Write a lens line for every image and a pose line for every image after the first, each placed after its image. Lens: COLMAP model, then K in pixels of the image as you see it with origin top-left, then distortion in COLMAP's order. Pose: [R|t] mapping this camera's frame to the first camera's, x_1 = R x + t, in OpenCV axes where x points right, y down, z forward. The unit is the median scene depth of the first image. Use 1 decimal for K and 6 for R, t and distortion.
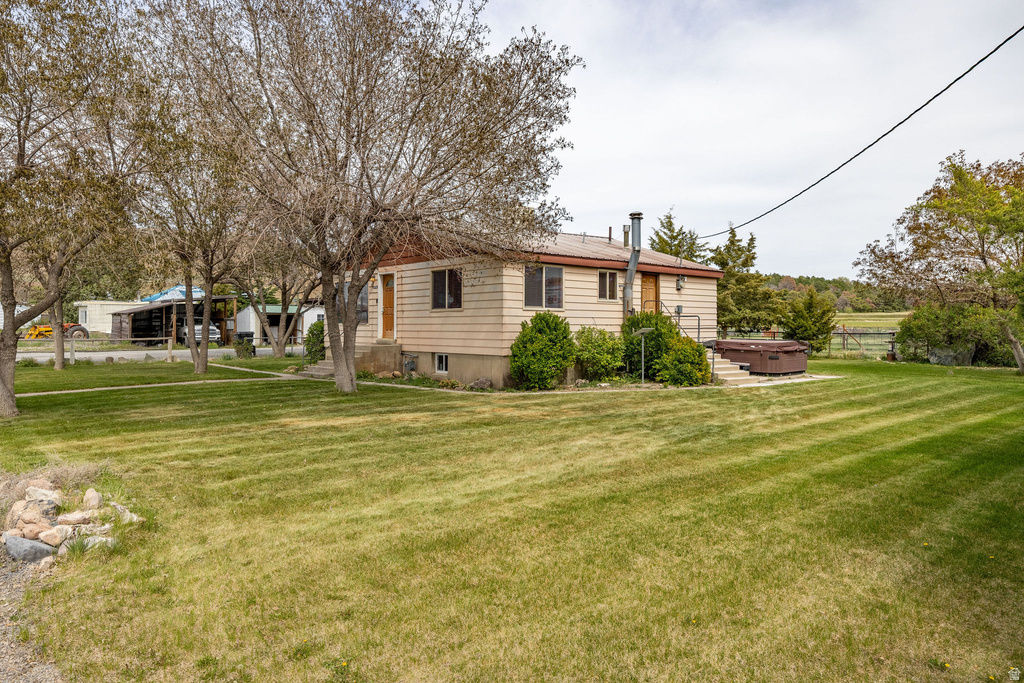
lens RADIAL K [[677.7, 0, 496.8], [0, 677.7, 338.0], [0, 0, 1]] dist [-0.009350, -0.001485]
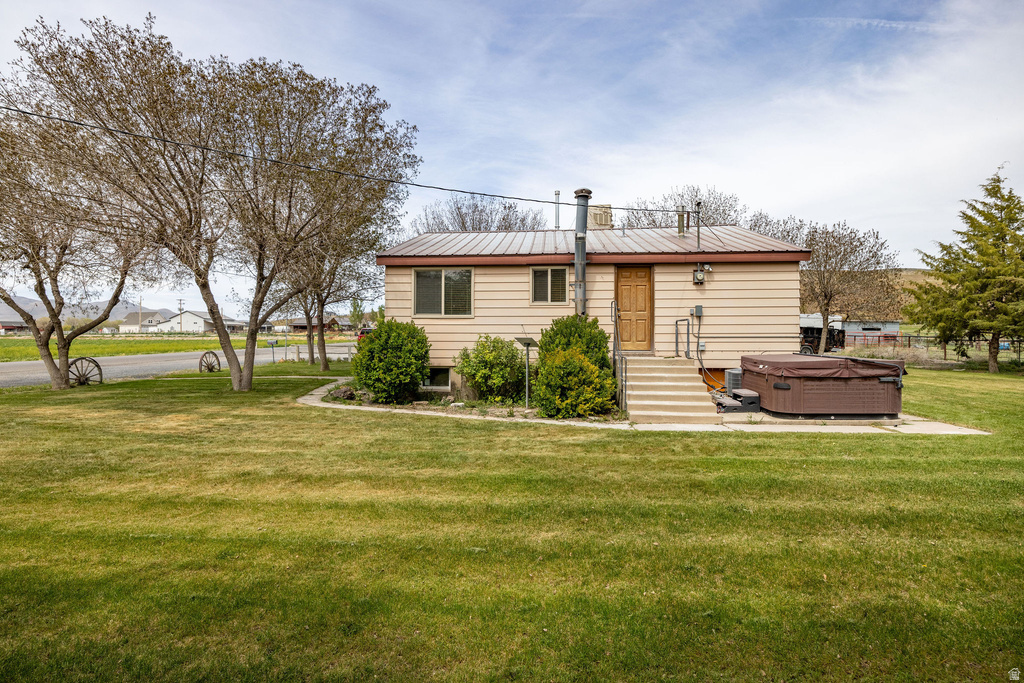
lens RADIAL K [[532.1, 0, 512.0], [0, 532.1, 341.5], [0, 0, 1]] dist [0.000925, 0.000110]
pose [[0.708576, 0.004416, -0.705620, 0.536584], [-0.009650, 0.999948, -0.003434, -0.006325], [0.705568, 0.009243, 0.708582, 0.467950]]
